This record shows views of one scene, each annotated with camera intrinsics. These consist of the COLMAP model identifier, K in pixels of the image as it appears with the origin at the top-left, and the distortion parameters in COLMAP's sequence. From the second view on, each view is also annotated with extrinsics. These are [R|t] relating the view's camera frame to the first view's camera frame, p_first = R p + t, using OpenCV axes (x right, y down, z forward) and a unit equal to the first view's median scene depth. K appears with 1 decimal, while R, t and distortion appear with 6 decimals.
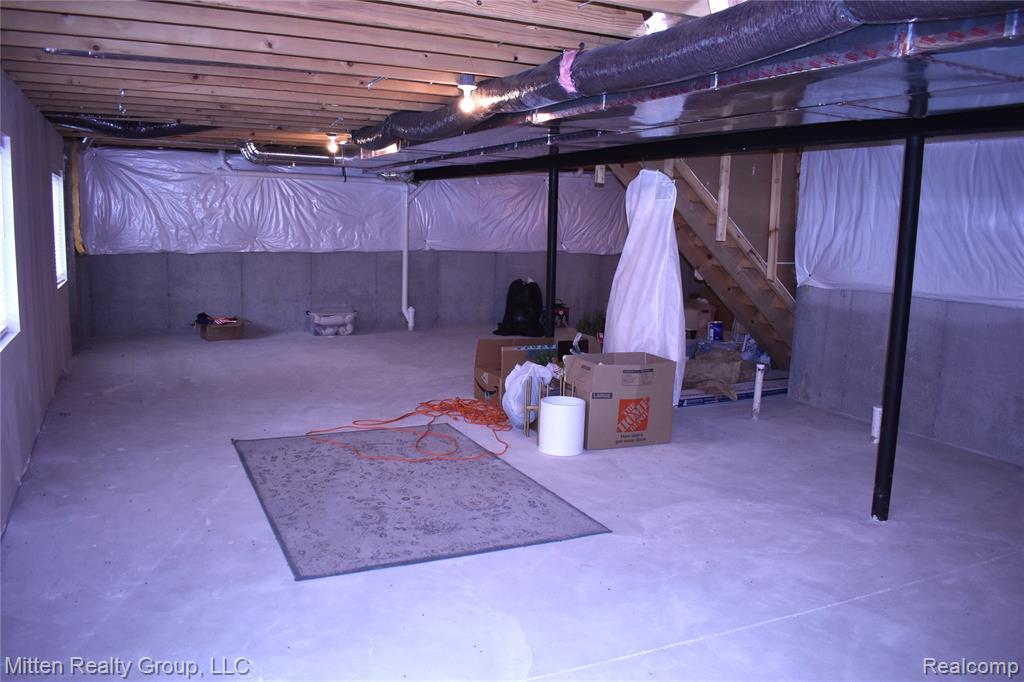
lens RADIAL K [[800.6, 0, 512.0], [0, 800.6, 341.0], [0, 0, 1]] dist [-0.091632, 0.009361]
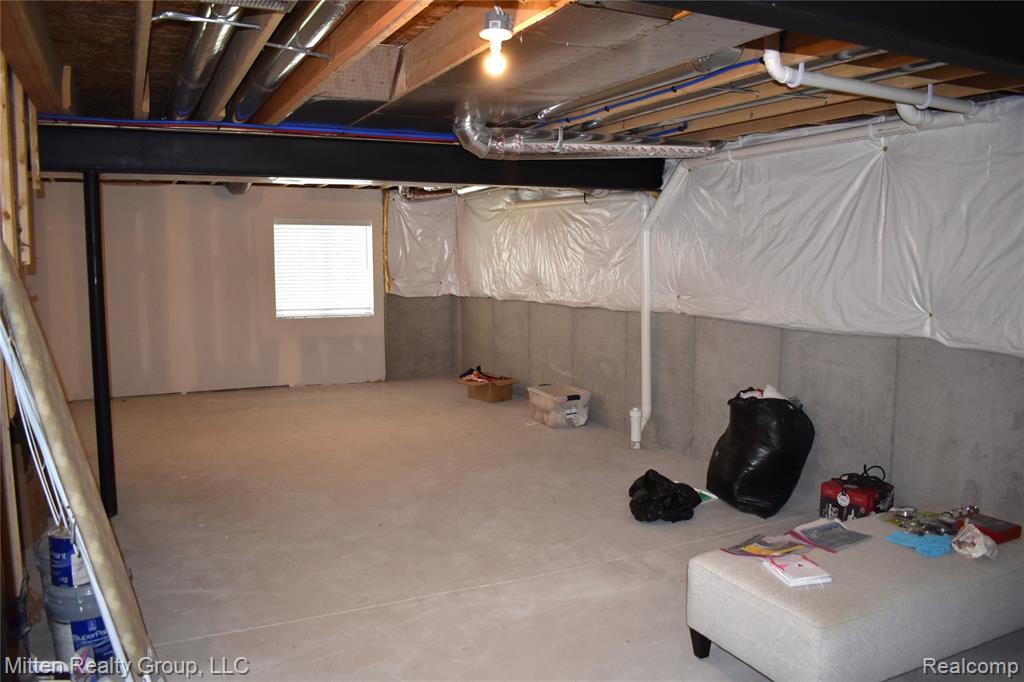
lens RADIAL K [[800.6, 0, 512.0], [0, 800.6, 341.0], [0, 0, 1]] dist [-0.091632, 0.009361]
pose [[0.006240, 0.078405, -0.996902, 0.469336], [-0.148200, 0.985985, 0.076618, -0.126729], [0.988938, 0.147263, 0.017772, 0.927450]]
